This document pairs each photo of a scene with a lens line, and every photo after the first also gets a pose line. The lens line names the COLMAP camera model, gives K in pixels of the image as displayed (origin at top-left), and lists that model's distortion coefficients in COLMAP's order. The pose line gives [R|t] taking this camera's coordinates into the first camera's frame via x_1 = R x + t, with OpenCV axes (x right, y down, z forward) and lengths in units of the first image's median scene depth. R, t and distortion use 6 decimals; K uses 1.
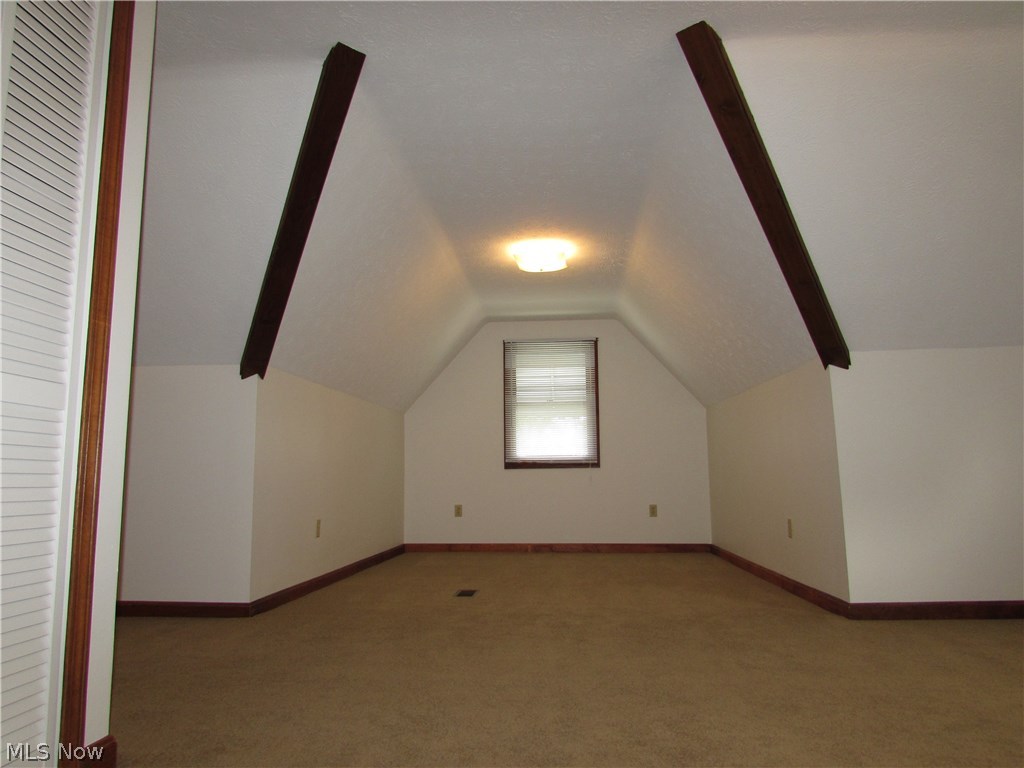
lens RADIAL K [[725.5, 0, 519.0], [0, 725.5, 388.3], [0, 0, 1]] dist [-0.027255, 0.008833]
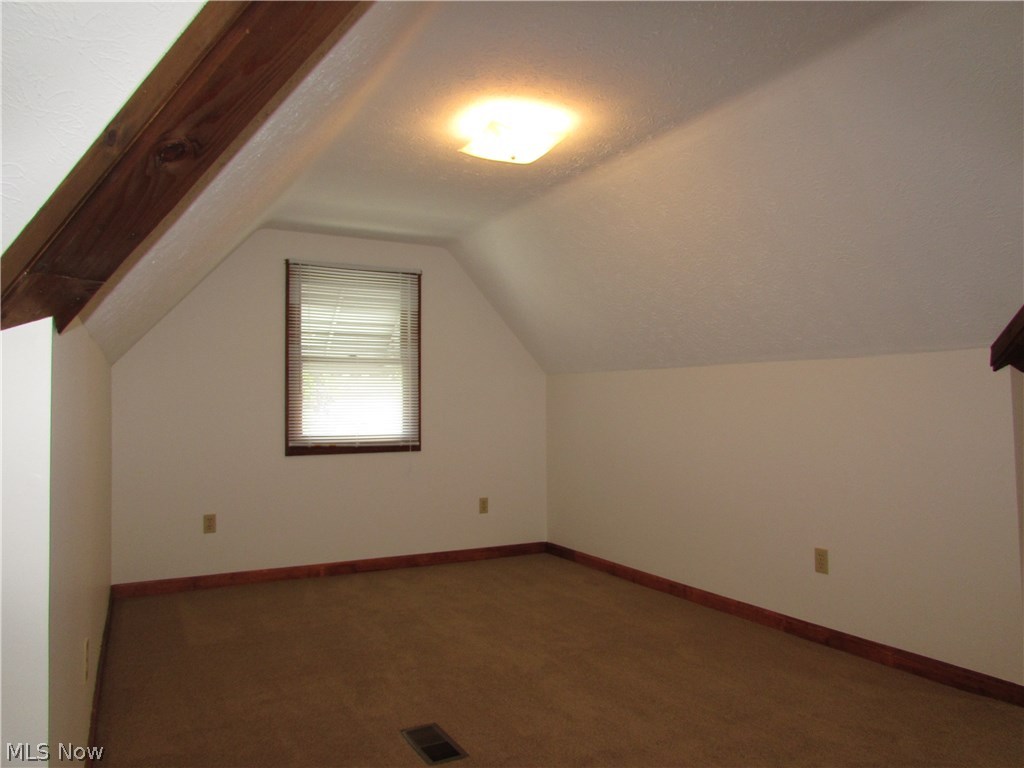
lens RADIAL K [[725.5, 0, 519.0], [0, 725.5, 388.3], [0, 0, 1]] dist [-0.027255, 0.008833]
pose [[0.840833, 0.021576, 0.540864, -0.199651], [-0.073675, 0.994468, 0.074864, -0.015248], [-0.536257, -0.102796, 0.837772, 0.341223]]
